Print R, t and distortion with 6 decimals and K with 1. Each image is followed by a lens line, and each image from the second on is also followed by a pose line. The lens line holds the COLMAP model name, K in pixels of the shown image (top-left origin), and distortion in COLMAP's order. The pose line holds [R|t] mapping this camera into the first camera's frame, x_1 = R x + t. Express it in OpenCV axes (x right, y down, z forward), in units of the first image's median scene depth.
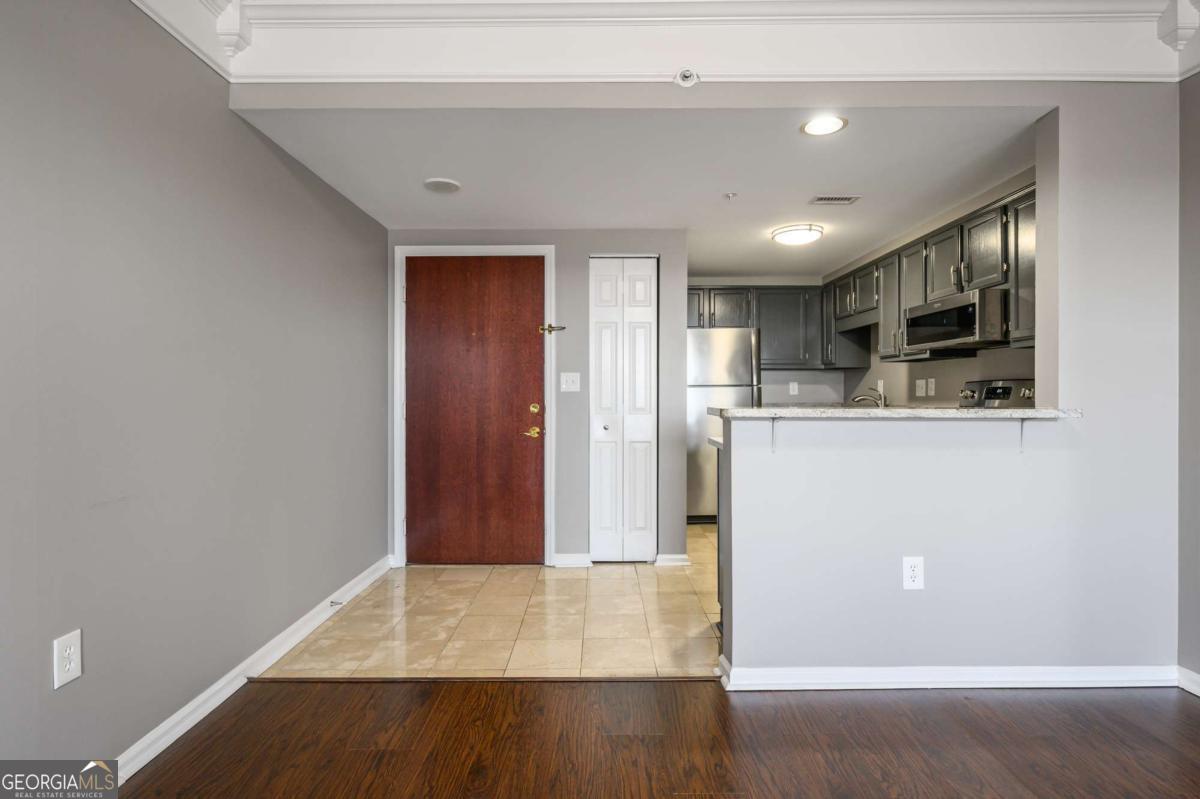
lens RADIAL K [[607.3, 0, 608.9], [0, 607.3, 392.1], [0, 0, 1]] dist [0.005721, -0.001466]
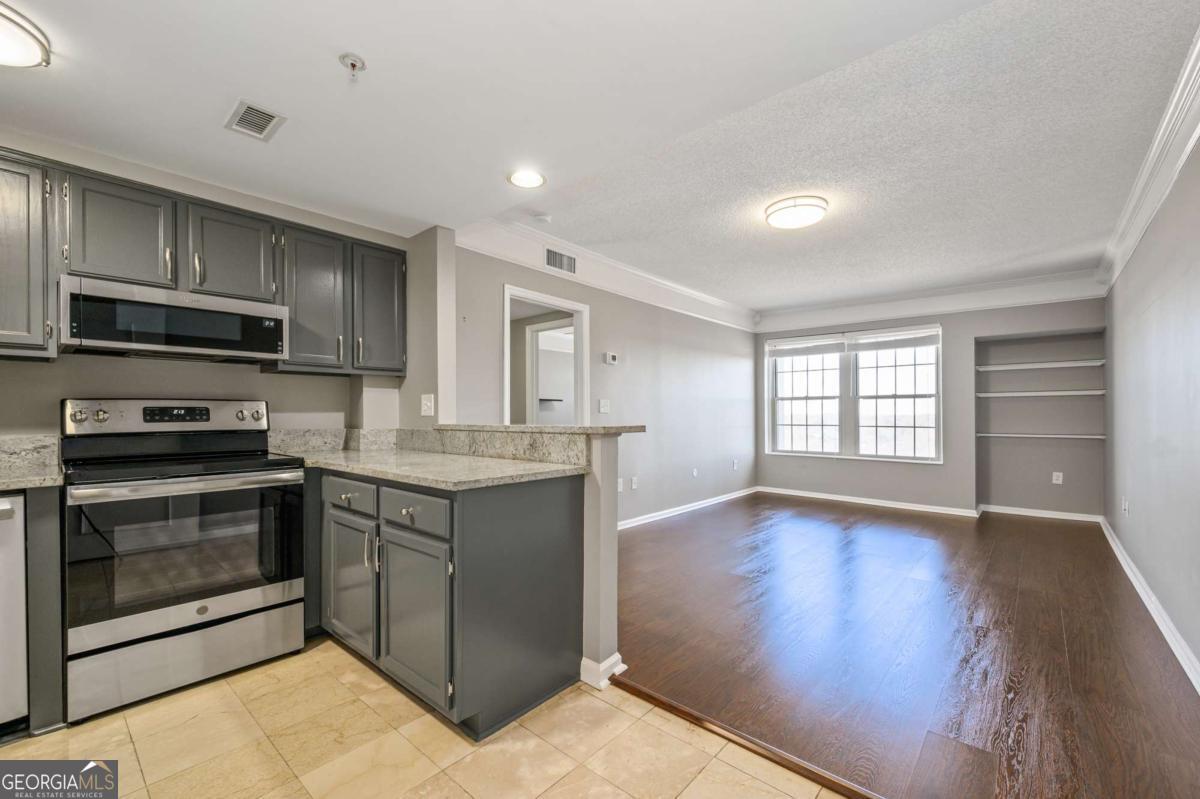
lens RADIAL K [[490.5, 0, 606.3], [0, 490.5, 415.5], [0, 0, 1]] dist [-0.001474, -0.000244]
pose [[-0.743810, -0.000192, 0.668391, -0.229760], [0.002549, 0.999992, 0.003124, 0.002537], [-0.668387, 0.004028, -0.743803, 0.968757]]
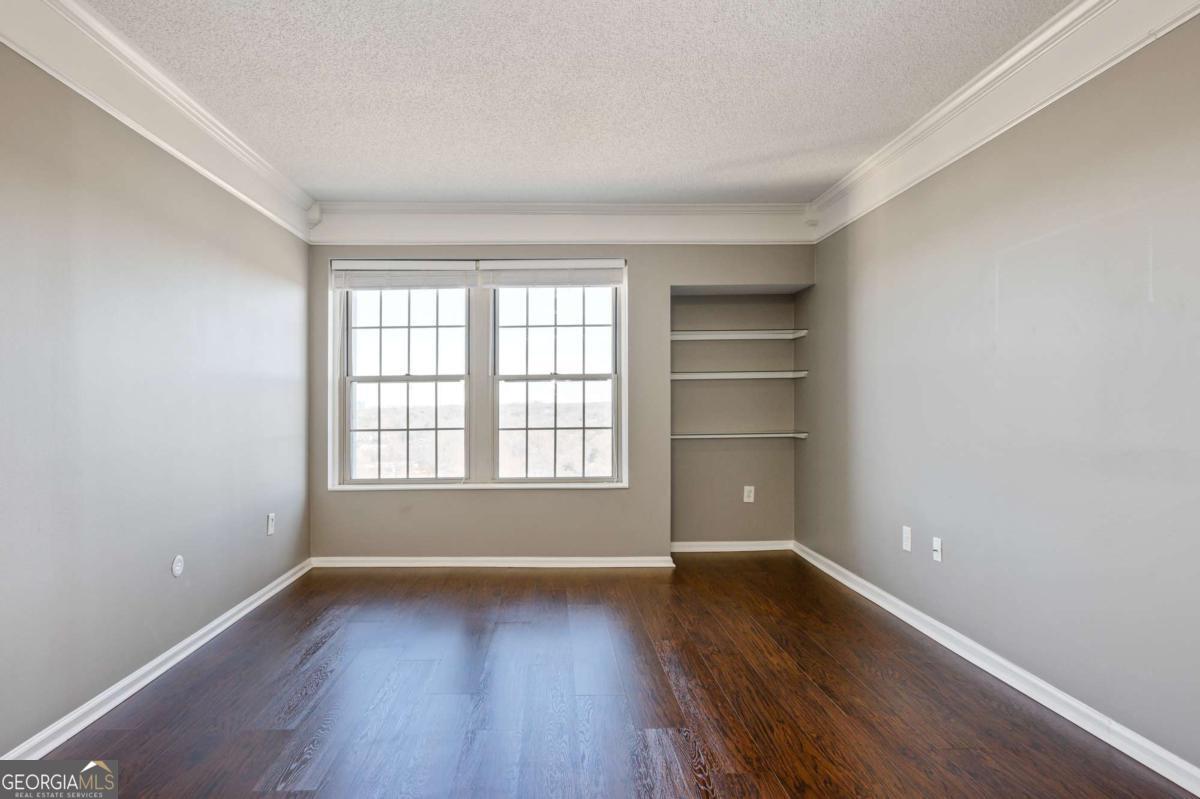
lens RADIAL K [[683.4, 0, 559.2], [0, 683.4, 400.0], [0, 0, 1]] dist [0.002048, -0.001077]
pose [[-0.999939, 0.010735, -0.002473, 0.119755], [0.010739, 0.999941, -0.001419, -0.005724], [0.002458, -0.001446, -0.999996, 0.482789]]
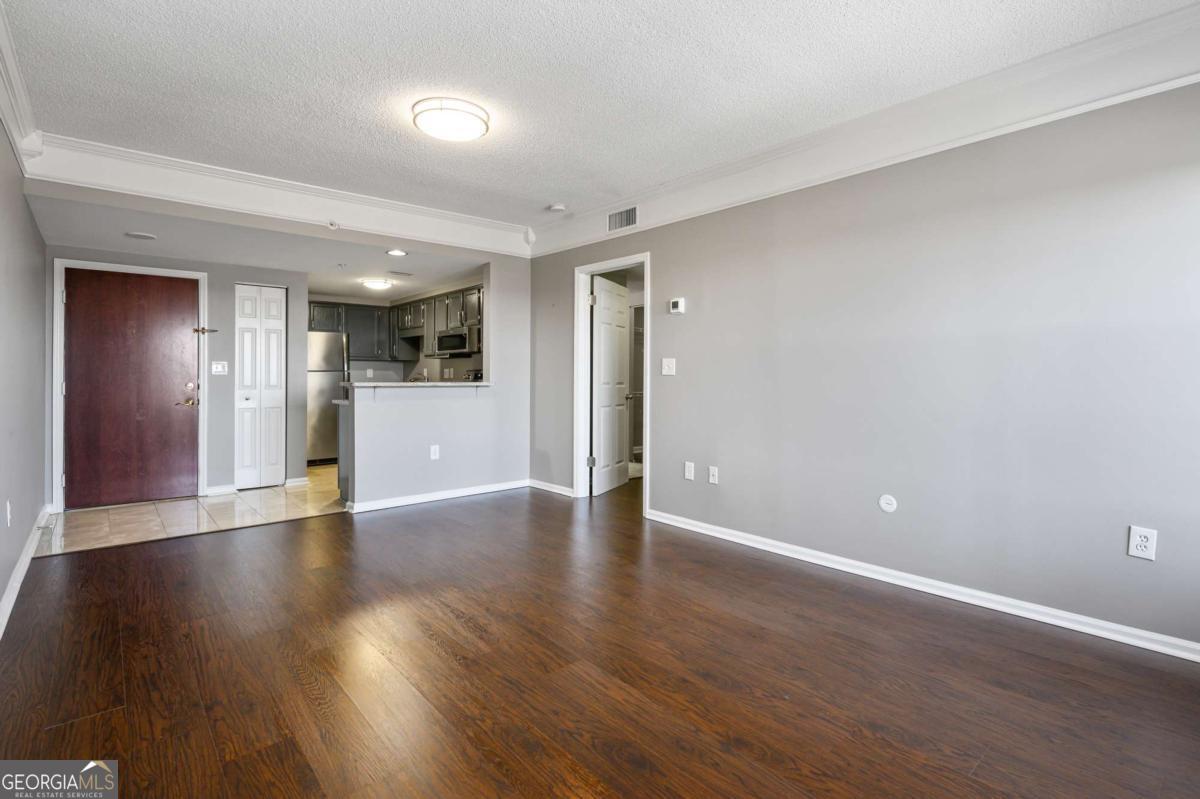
lens RADIAL K [[558.4, 0, 600.4], [0, 558.4, 376.6], [0, 0, 1]] dist [-0.003530, 0.000179]
pose [[0.755425, 0.001627, 0.655233, -0.250436], [-0.001906, 0.999998, -0.000286, 0.002953], [-0.655232, -0.001033, 0.755427, -0.609102]]
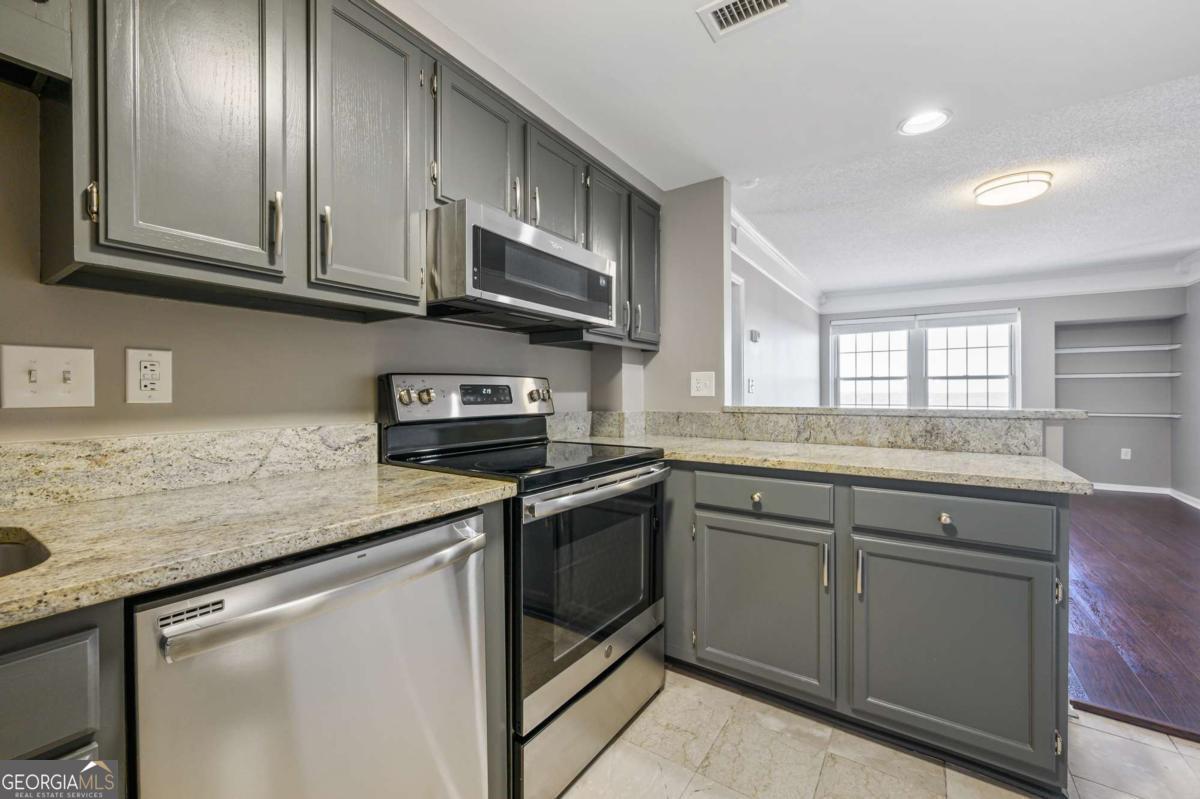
lens RADIAL K [[490.5, 0, 600.6], [0, 490.5, 389.2], [0, 0, 1]] dist [-0.001474, -0.000244]
pose [[-0.825859, 0.002995, 0.563869, 0.206851], [-0.001103, 0.999975, -0.006927, -0.000118], [-0.563876, -0.006342, -0.825835, 1.196221]]
